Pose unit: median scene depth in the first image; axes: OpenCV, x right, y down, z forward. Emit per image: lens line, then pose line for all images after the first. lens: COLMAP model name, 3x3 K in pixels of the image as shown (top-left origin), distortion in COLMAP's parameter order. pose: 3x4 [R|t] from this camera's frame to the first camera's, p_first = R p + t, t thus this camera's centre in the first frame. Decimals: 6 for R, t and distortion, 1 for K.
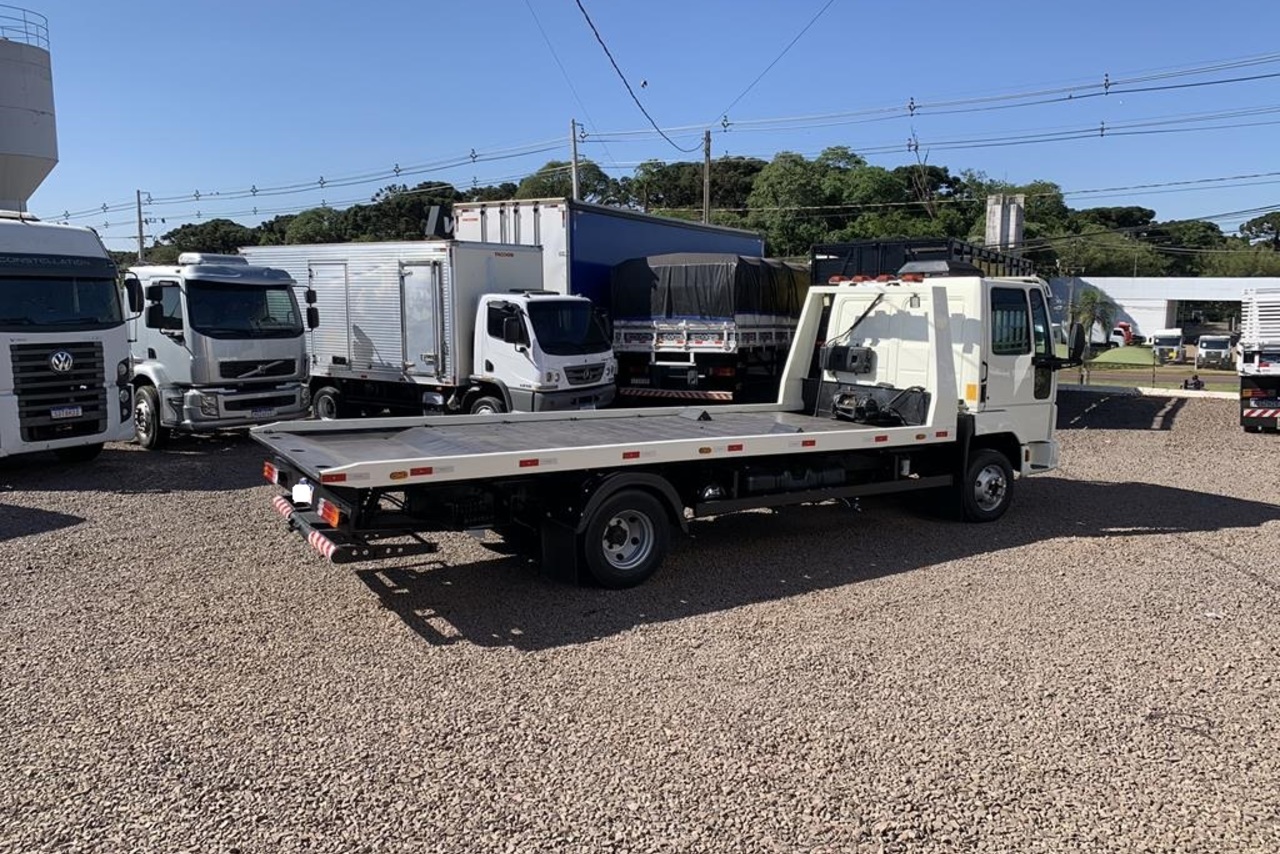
lens RADIAL K [[981.8, 0, 640.0], [0, 981.8, 427.0], [0, 0, 1]] dist [0.100535, -0.155828]
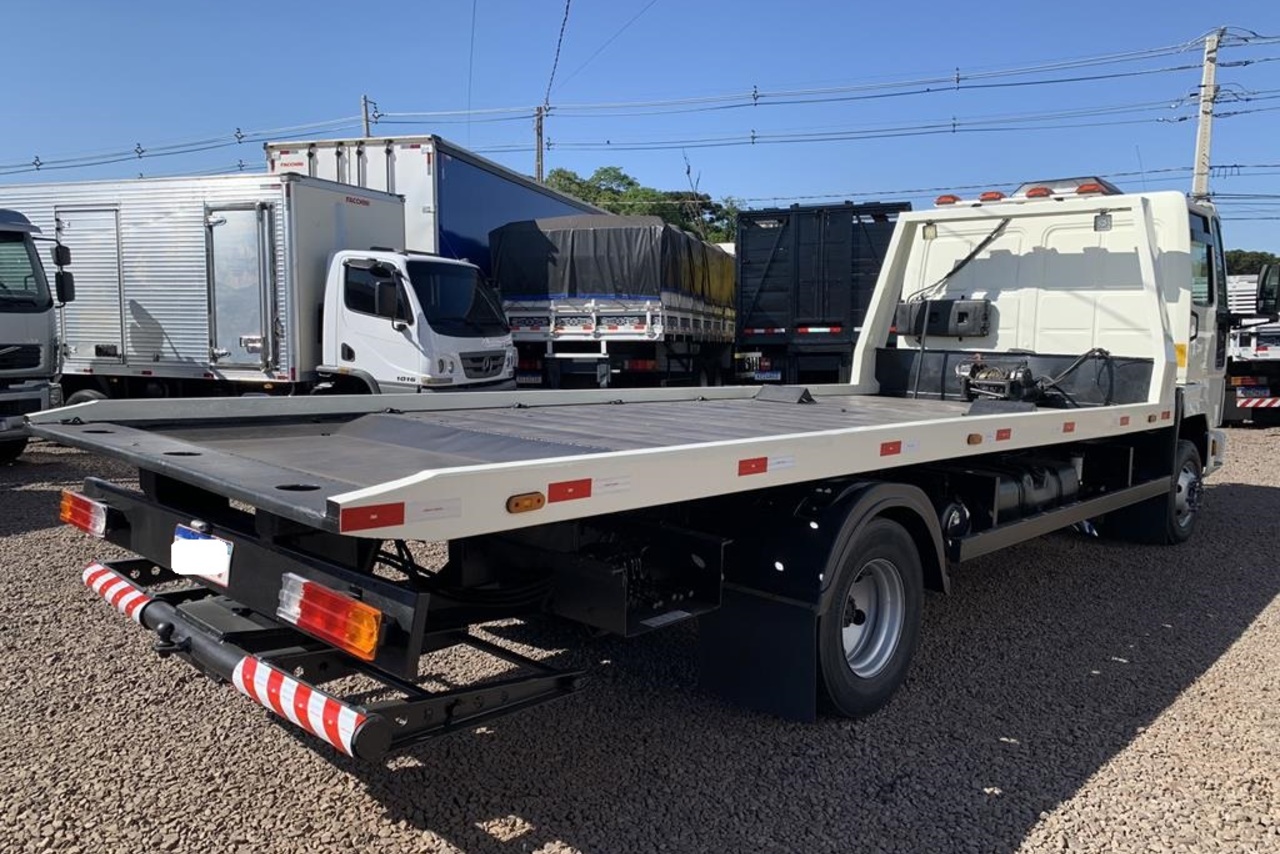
lens RADIAL K [[981.8, 0, 640.0], [0, 981.8, 427.0], [0, 0, 1]] dist [0.100535, -0.155828]
pose [[0.970733, -0.019782, 0.239347, -0.118144], [0.025764, 0.999428, -0.021889, 0.012083], [-0.238777, 0.027415, 0.970687, 0.255176]]
